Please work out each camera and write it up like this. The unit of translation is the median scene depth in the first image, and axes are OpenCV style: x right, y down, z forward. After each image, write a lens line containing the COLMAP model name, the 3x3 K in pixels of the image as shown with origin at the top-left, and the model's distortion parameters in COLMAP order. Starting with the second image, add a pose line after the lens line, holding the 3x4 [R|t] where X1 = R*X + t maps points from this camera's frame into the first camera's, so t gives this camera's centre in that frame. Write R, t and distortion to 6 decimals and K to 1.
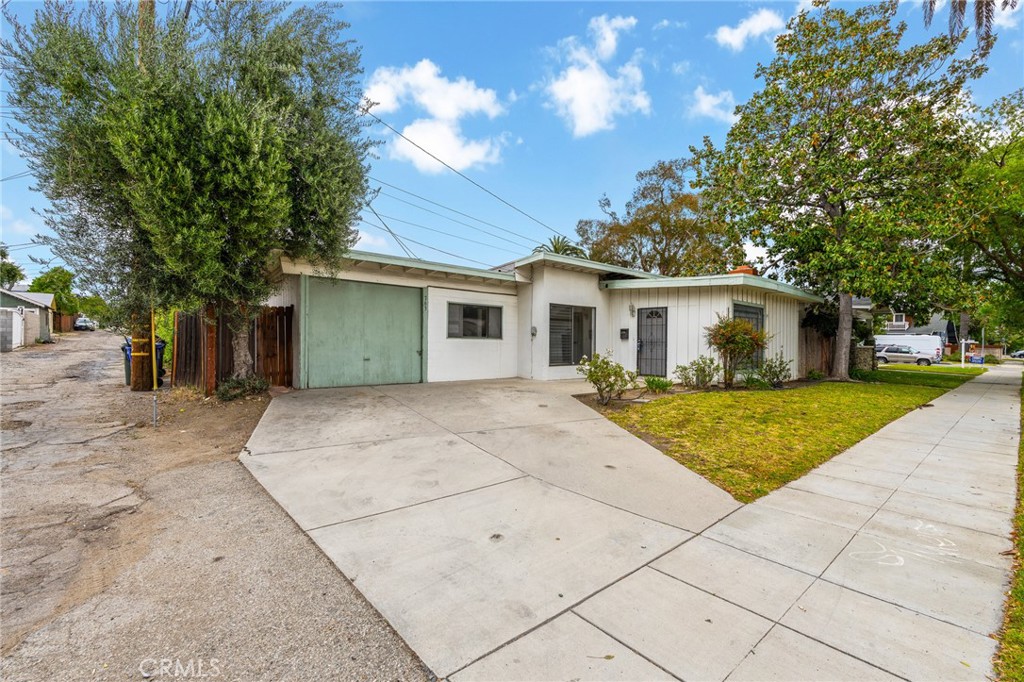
lens RADIAL K [[449.7, 0, 509.5], [0, 449.7, 342.5], [0, 0, 1]] dist [-0.001090, -0.000569]
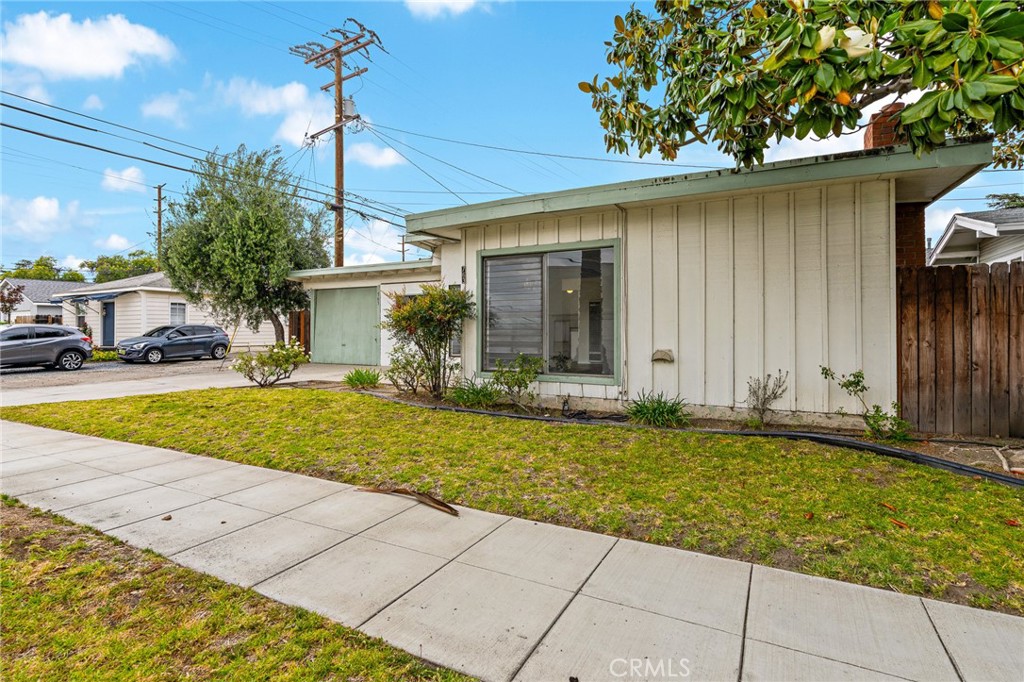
lens RADIAL K [[508.5, 0, 511.3], [0, 508.5, 329.8], [0, 0, 1]] dist [-0.000359, -0.000103]
pose [[0.354272, -0.019360, -0.934942, 1.174664], [0.005635, 0.999812, -0.018567, 0.020865], [0.935126, 0.001309, 0.354314, 0.838847]]
